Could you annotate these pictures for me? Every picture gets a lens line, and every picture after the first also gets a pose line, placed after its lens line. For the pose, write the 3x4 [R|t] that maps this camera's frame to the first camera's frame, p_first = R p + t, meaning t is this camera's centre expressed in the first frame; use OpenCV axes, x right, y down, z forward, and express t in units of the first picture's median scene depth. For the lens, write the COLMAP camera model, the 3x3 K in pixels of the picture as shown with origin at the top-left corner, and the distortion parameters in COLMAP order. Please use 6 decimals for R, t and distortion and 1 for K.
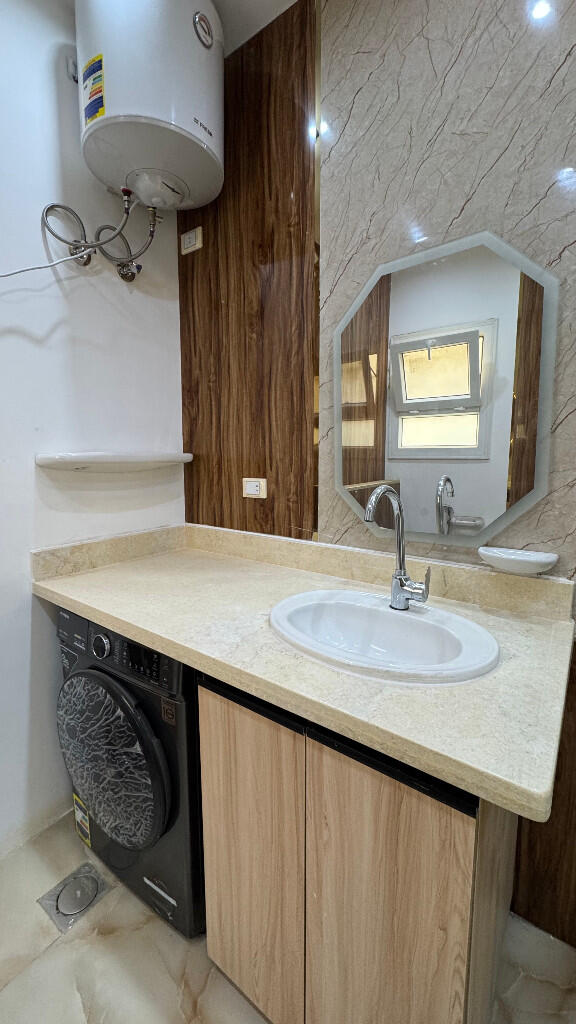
lens RADIAL K [[407.7, 0, 288.9], [0, 407.7, 510.3], [0, 0, 1]] dist [-0.000698, -0.000165]
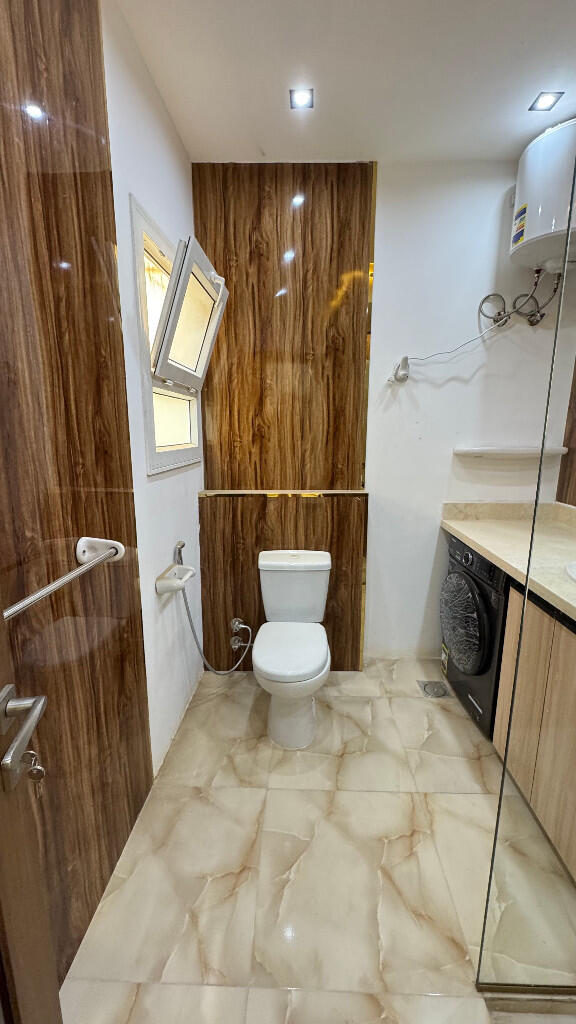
lens RADIAL K [[407.7, 0, 288.9], [0, 407.7, 510.3], [0, 0, 1]] dist [-0.000698, -0.000165]
pose [[0.561332, 0.159489, -0.812077, 0.457324], [-0.114480, 0.986785, 0.114669, 0.010859], [0.819634, 0.028599, 0.572173, -0.592208]]
